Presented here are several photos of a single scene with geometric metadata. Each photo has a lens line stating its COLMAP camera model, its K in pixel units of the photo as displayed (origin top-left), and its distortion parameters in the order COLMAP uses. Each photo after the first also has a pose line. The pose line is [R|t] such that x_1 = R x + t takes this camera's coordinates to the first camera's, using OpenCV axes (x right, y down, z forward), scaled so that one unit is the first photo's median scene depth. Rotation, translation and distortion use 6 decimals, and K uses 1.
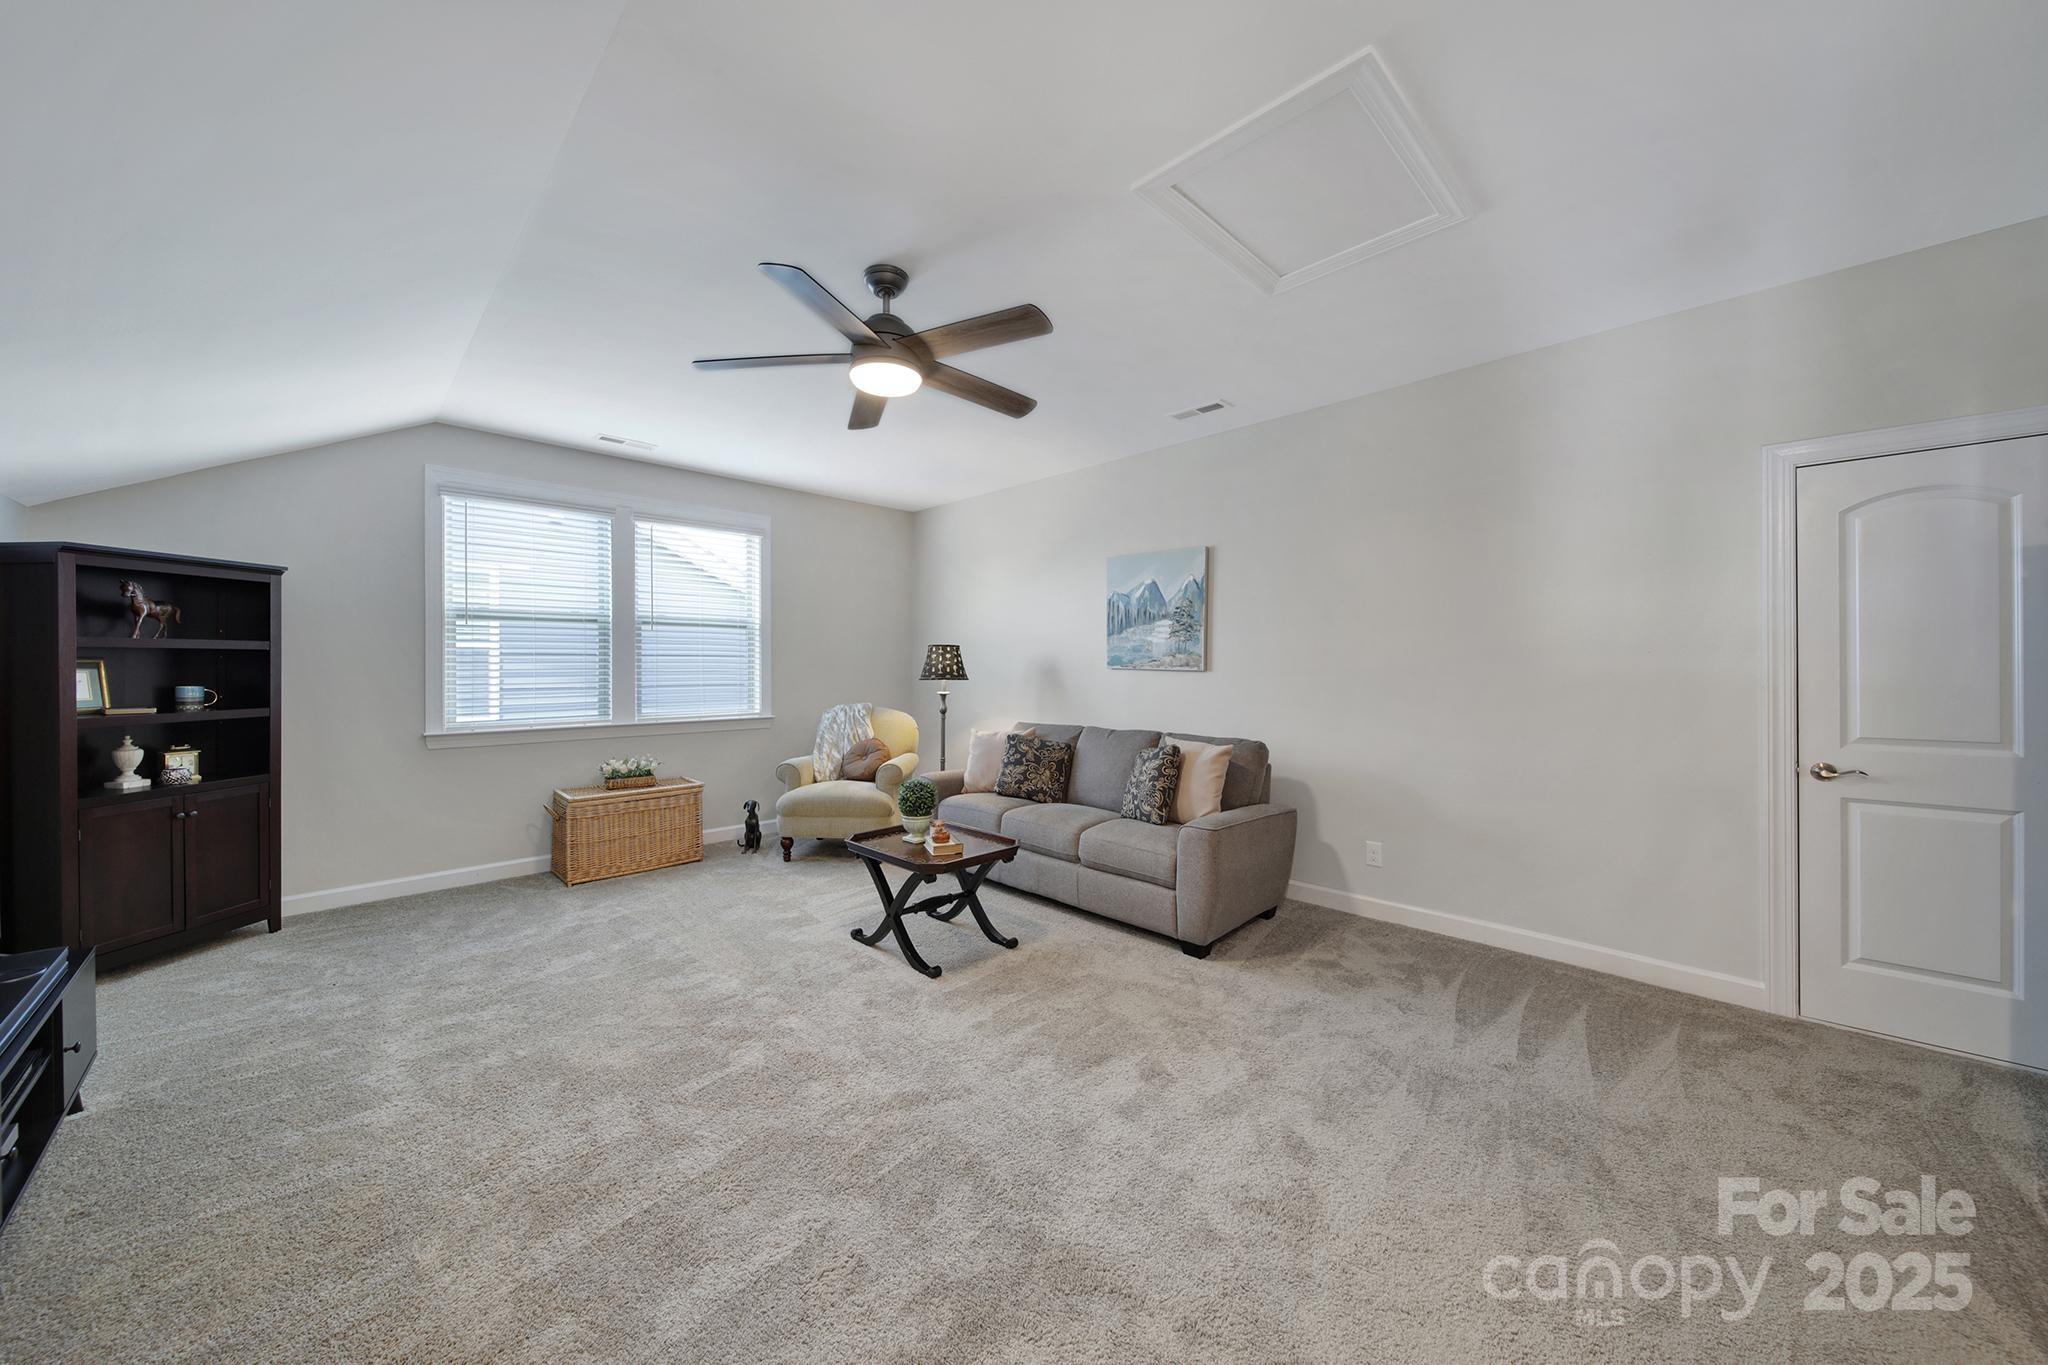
lens RADIAL K [[719.3, 0, 1015.9], [0, 719.3, 668.3], [0, 0, 1]] dist [-0.004152, -0.000131]
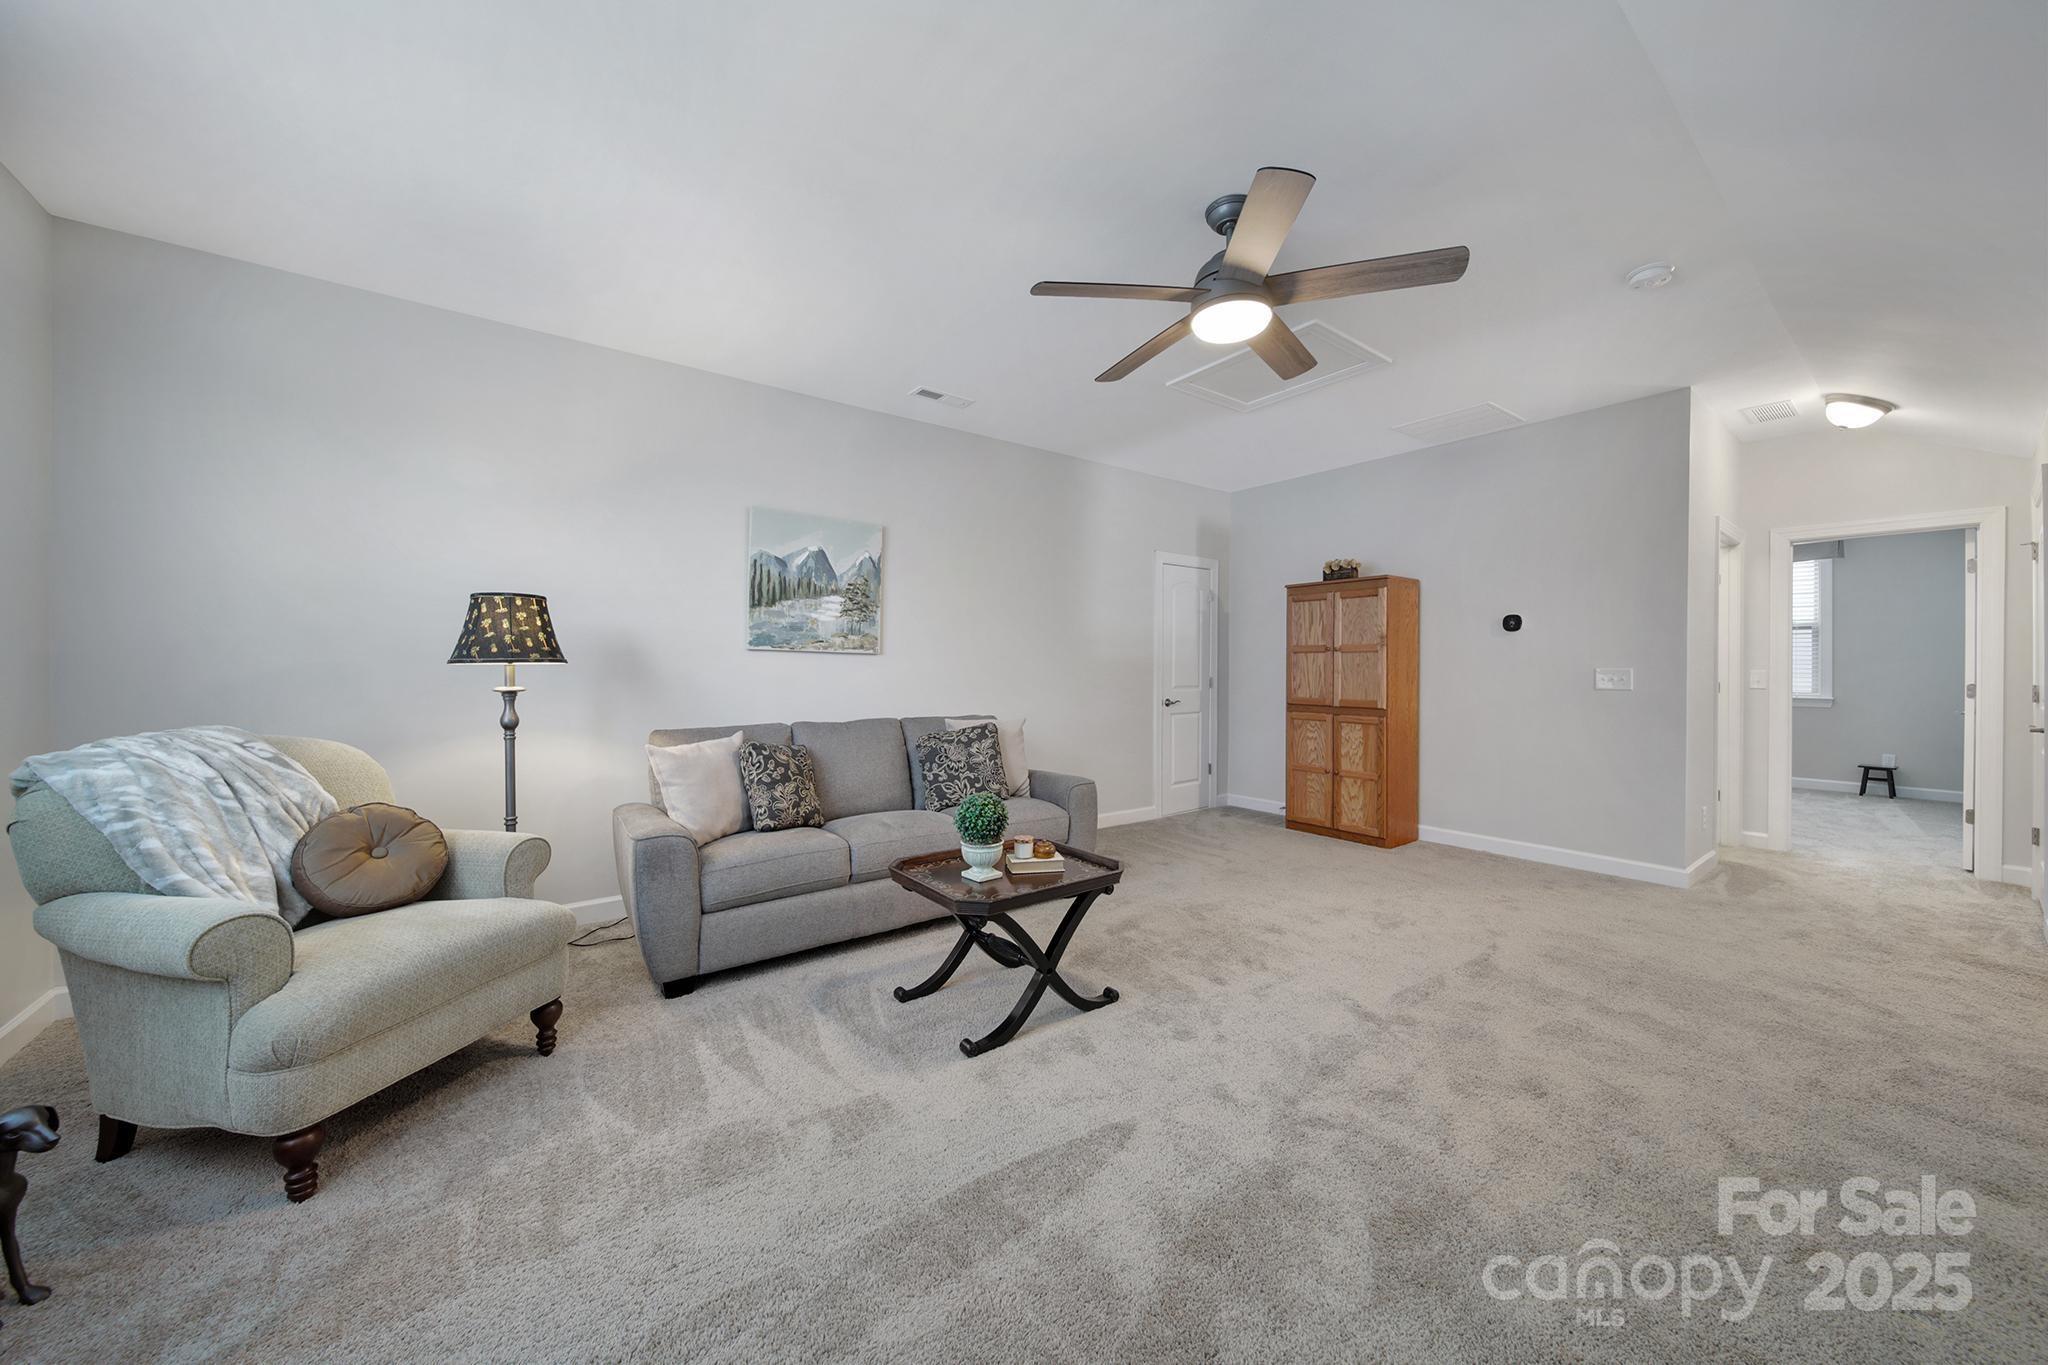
lens RADIAL K [[719.3, 0, 1013.5], [0, 719.3, 678.6], [0, 0, 1]] dist [-0.004152, -0.000131]
pose [[0.123751, -0.011071, 0.992252, -0.632795], [-0.000366, 0.999937, 0.011203, 0.024123], [-0.992313, -0.001750, 0.123739, 0.658510]]
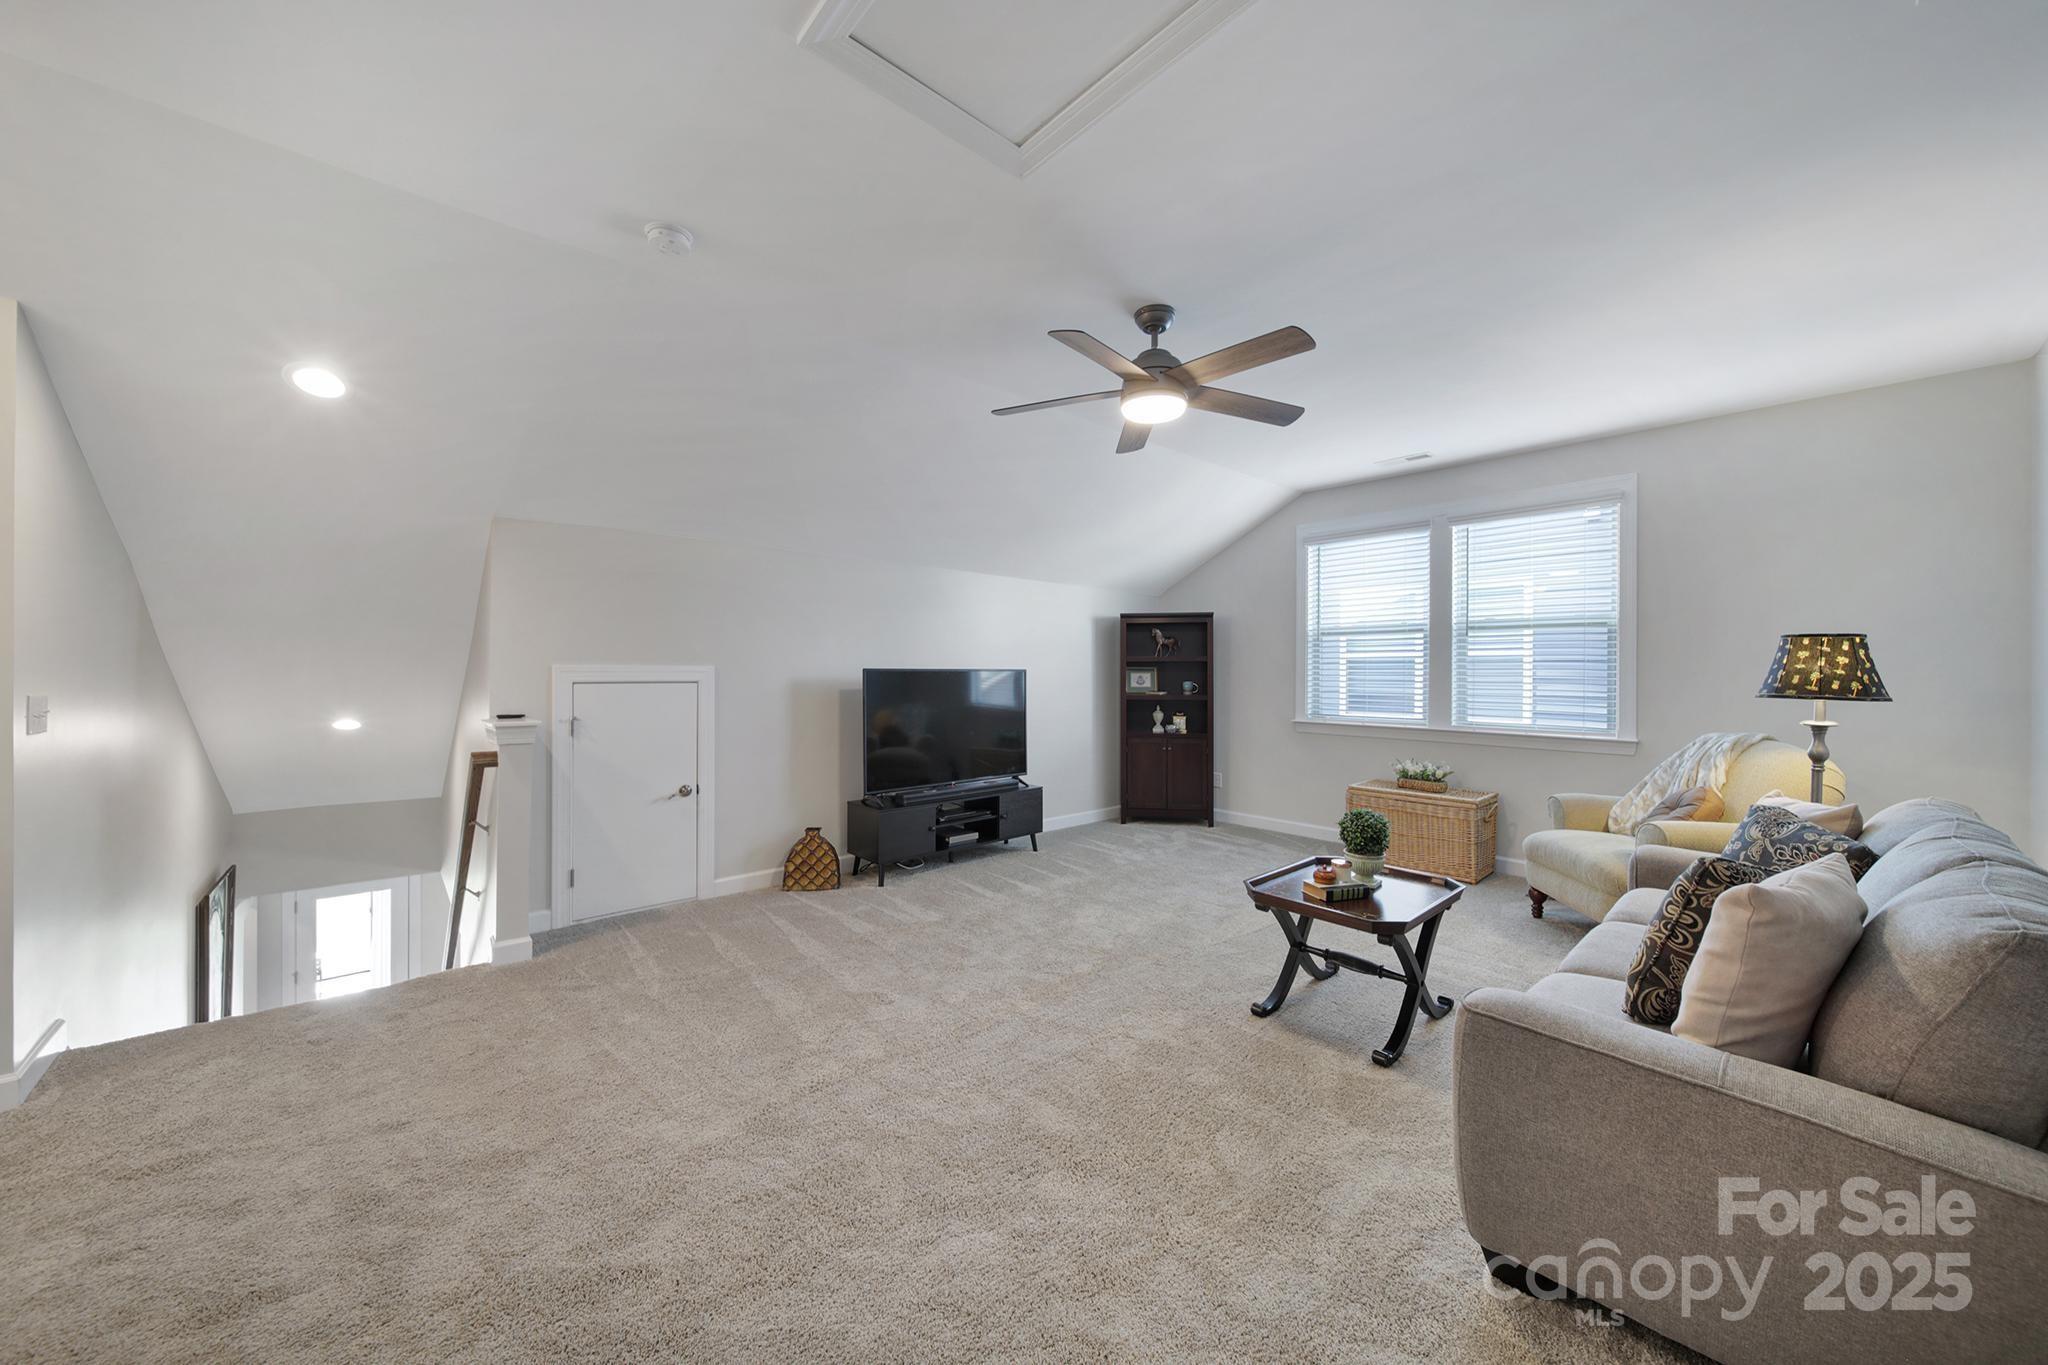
lens RADIAL K [[719.3, 0, 1033.7], [0, 719.3, 670.7], [0, 0, 1]] dist [-0.004152, -0.000131]
pose [[-0.035935, 0.000591, -0.999354, 0.514842], [-0.008503, 0.999963, 0.000897, -0.000955], [0.999318, 0.008530, -0.035929, 0.484491]]
